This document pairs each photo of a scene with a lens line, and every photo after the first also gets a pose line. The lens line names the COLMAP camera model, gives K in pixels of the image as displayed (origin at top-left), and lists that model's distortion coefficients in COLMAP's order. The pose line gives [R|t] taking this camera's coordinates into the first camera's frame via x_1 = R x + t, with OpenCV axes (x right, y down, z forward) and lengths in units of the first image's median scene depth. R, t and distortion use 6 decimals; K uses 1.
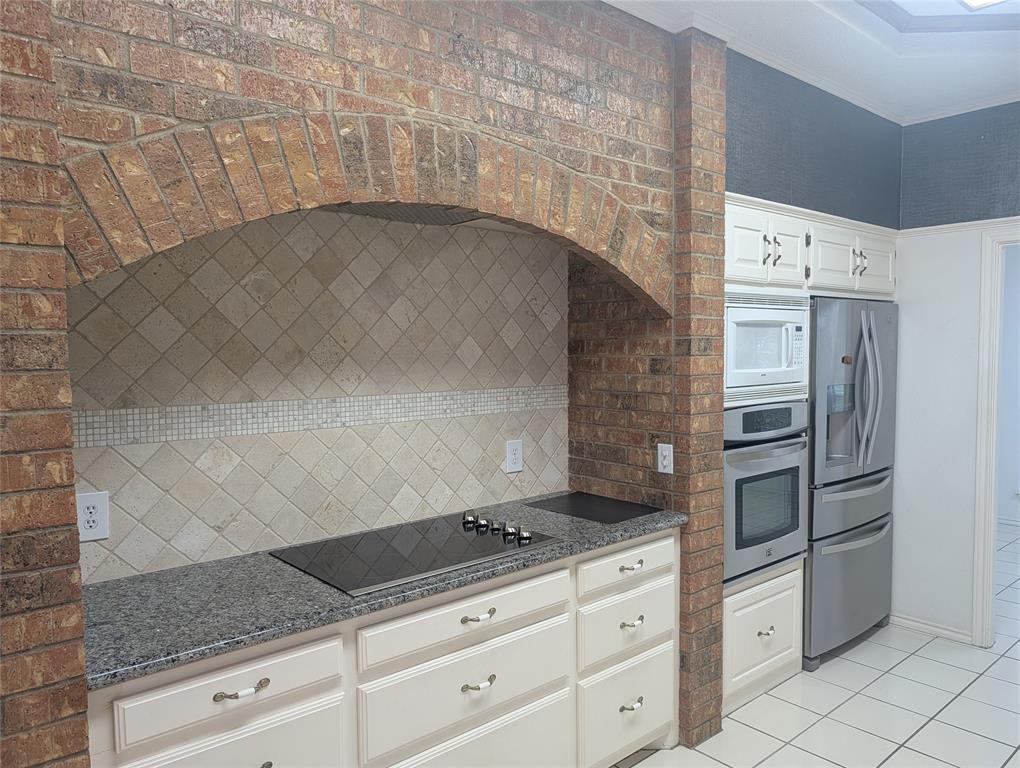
lens RADIAL K [[725.2, 0, 511.9], [0, 725.2, 388.7], [0, 0, 1]] dist [0.071398, -0.100413]
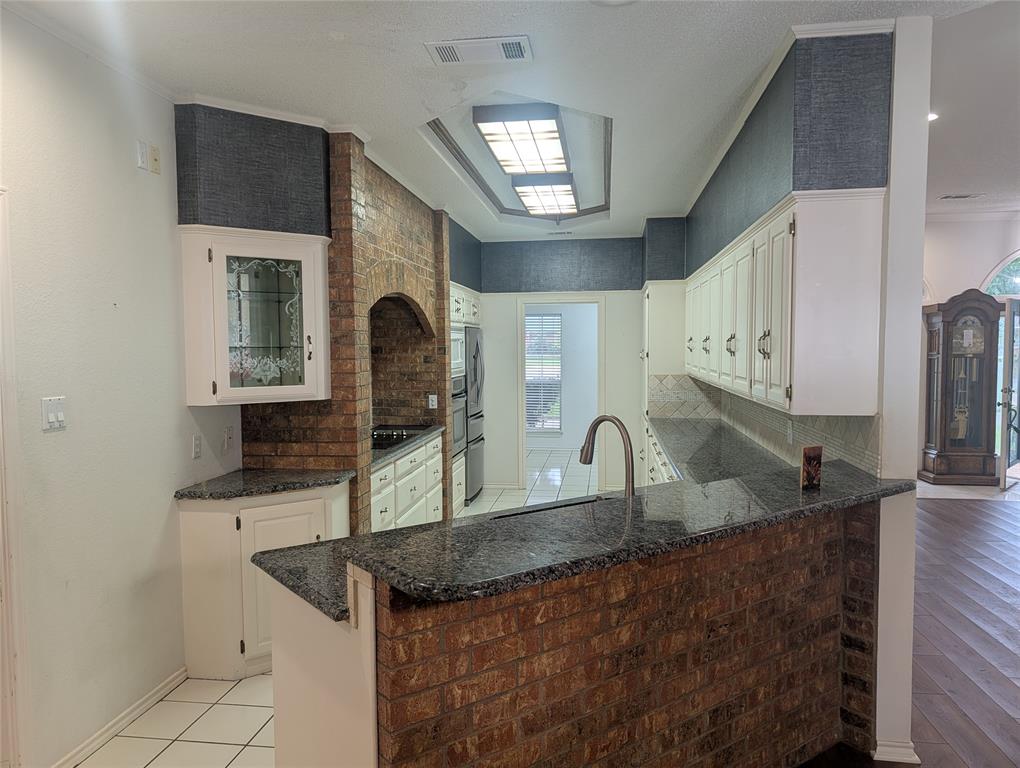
lens RADIAL K [[725.2, 0, 511.9], [0, 725.2, 388.7], [0, 0, 1]] dist [0.071398, -0.100413]
pose [[0.751118, -0.034245, 0.659279, -1.010853], [0.038566, 0.999224, 0.007964, 0.047320], [-0.659040, 0.019443, 0.751856, -0.762894]]
